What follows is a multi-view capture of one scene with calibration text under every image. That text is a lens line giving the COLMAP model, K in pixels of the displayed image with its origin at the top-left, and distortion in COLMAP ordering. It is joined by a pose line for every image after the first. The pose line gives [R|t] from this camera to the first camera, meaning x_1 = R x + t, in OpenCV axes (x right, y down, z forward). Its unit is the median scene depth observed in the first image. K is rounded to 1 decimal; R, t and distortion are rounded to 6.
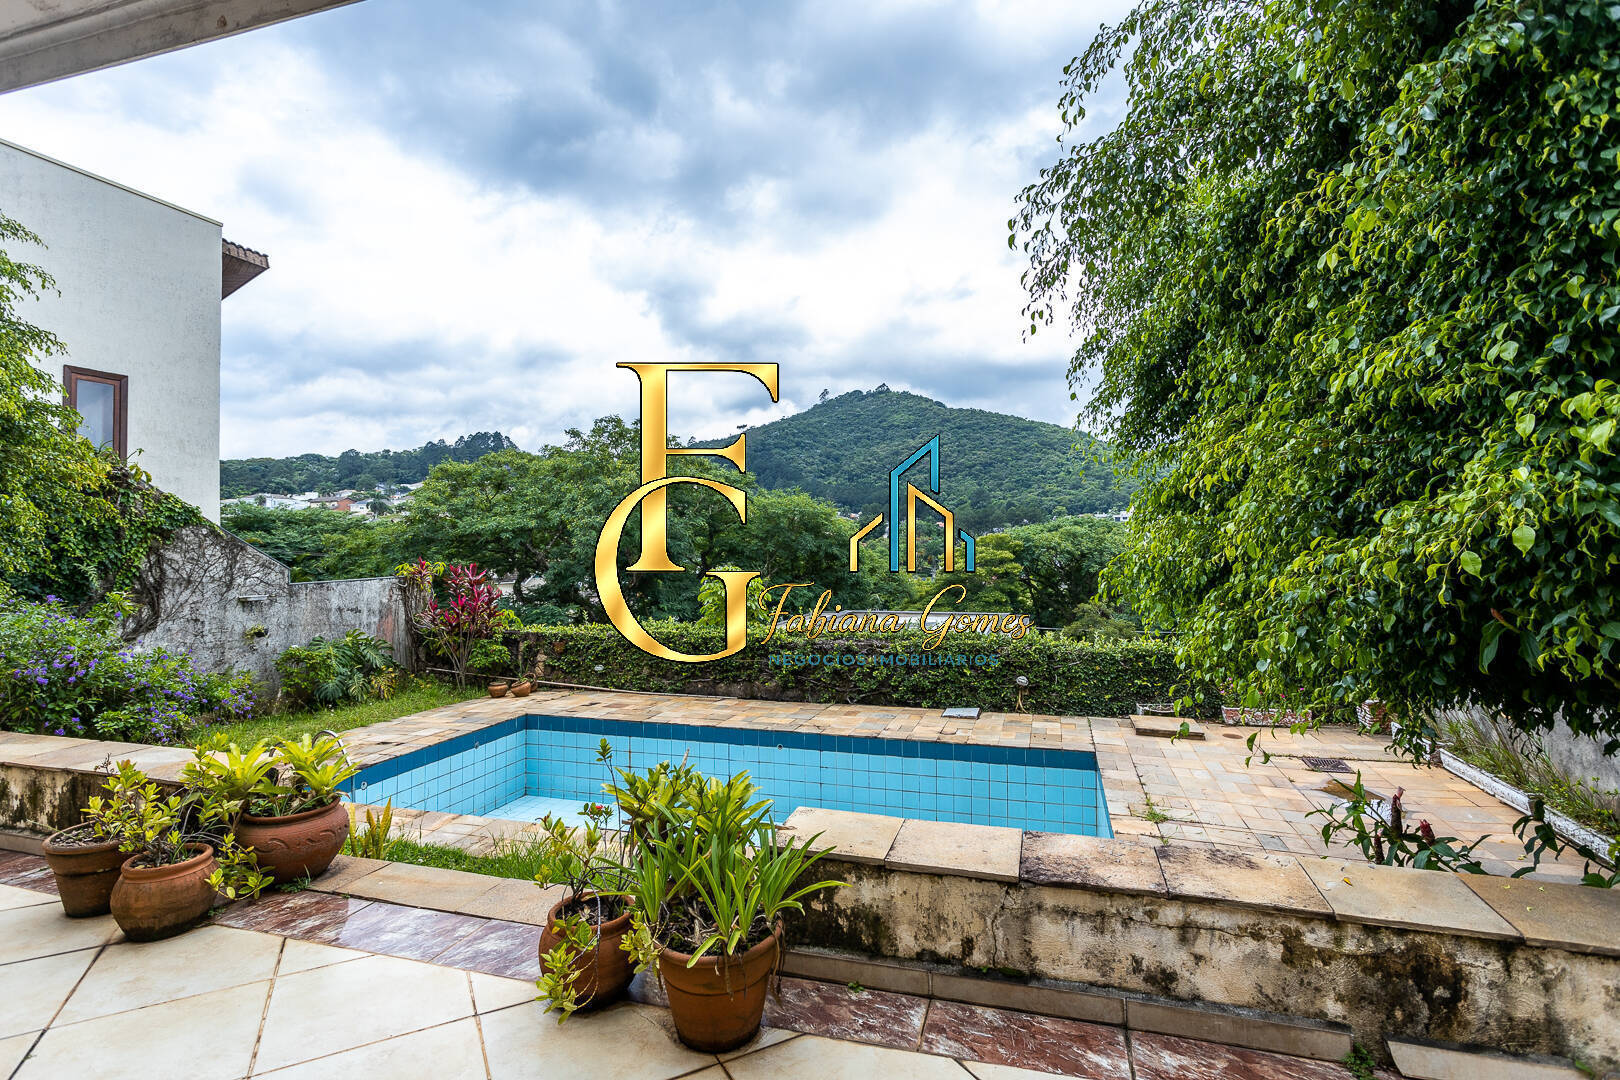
lens RADIAL K [[757.2, 0, 812.6], [0, 757.2, 521.4], [0, 0, 1]] dist [0.003944, 0.000634]
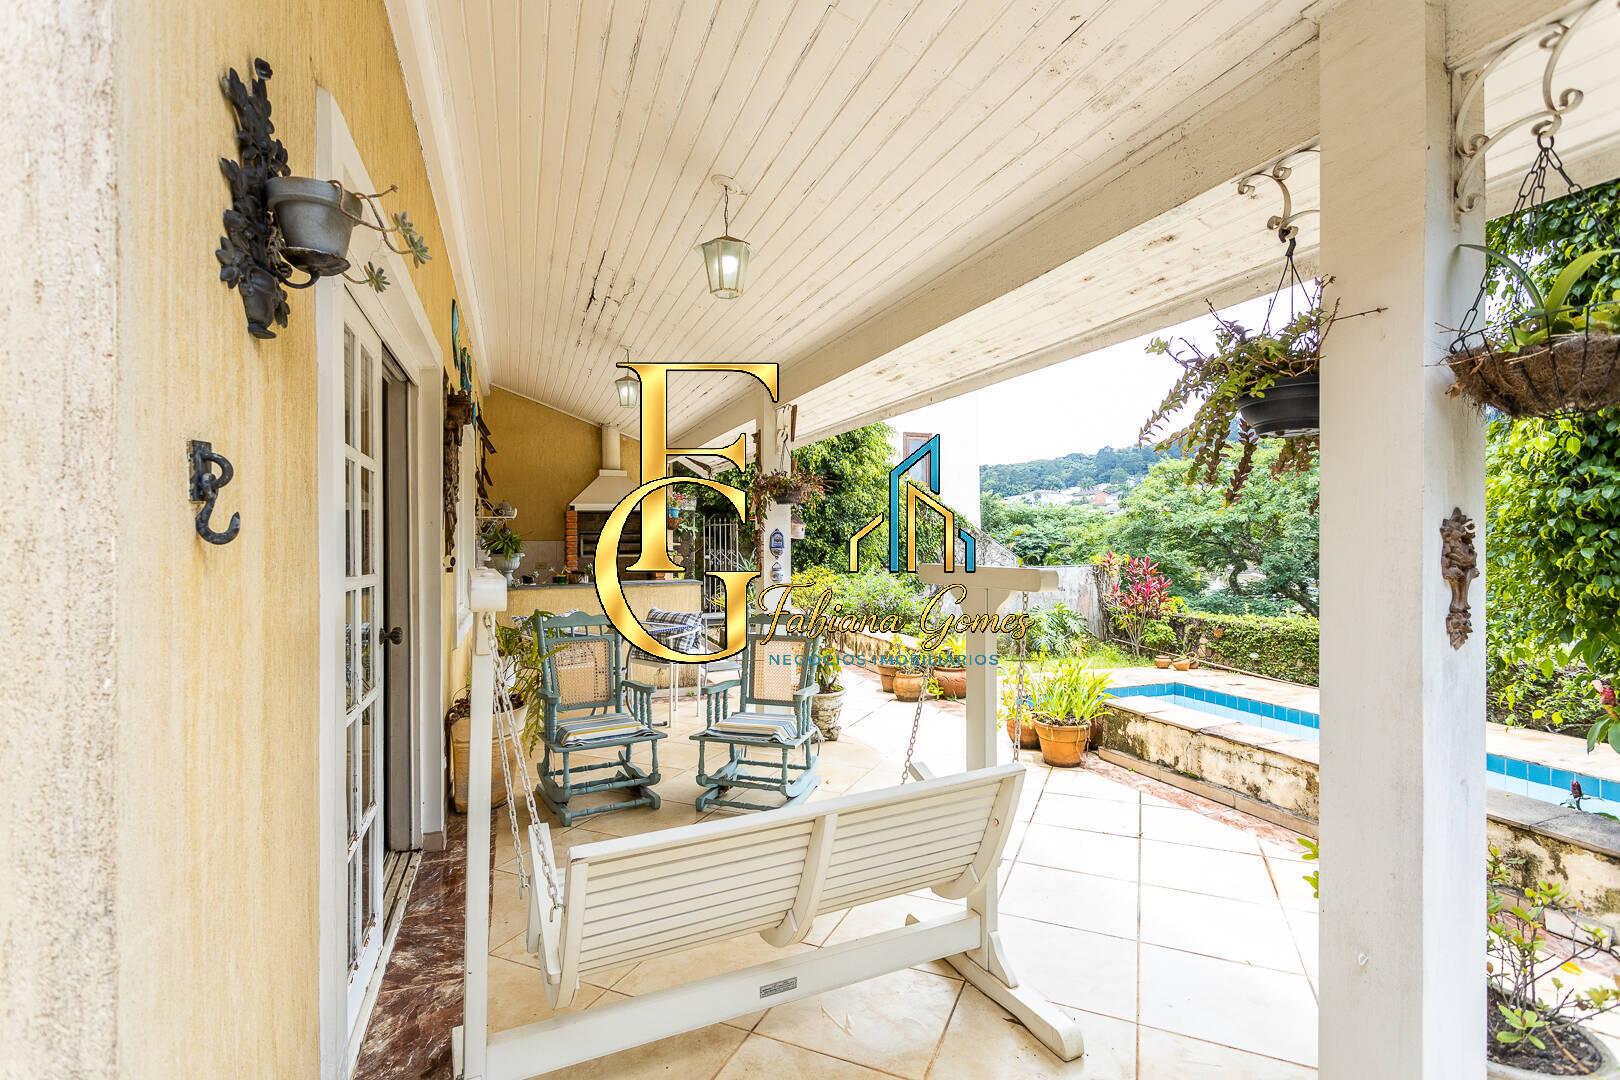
lens RADIAL K [[761.1, 0, 808.8], [0, 761.1, 536.7], [0, 0, 1]] dist [0.004293, 0.001160]
pose [[0.602615, 0.007820, -0.797994, 0.234023], [0.020233, 0.999481, 0.025074, -0.020498], [0.797776, -0.031255, 0.602144, -0.188275]]
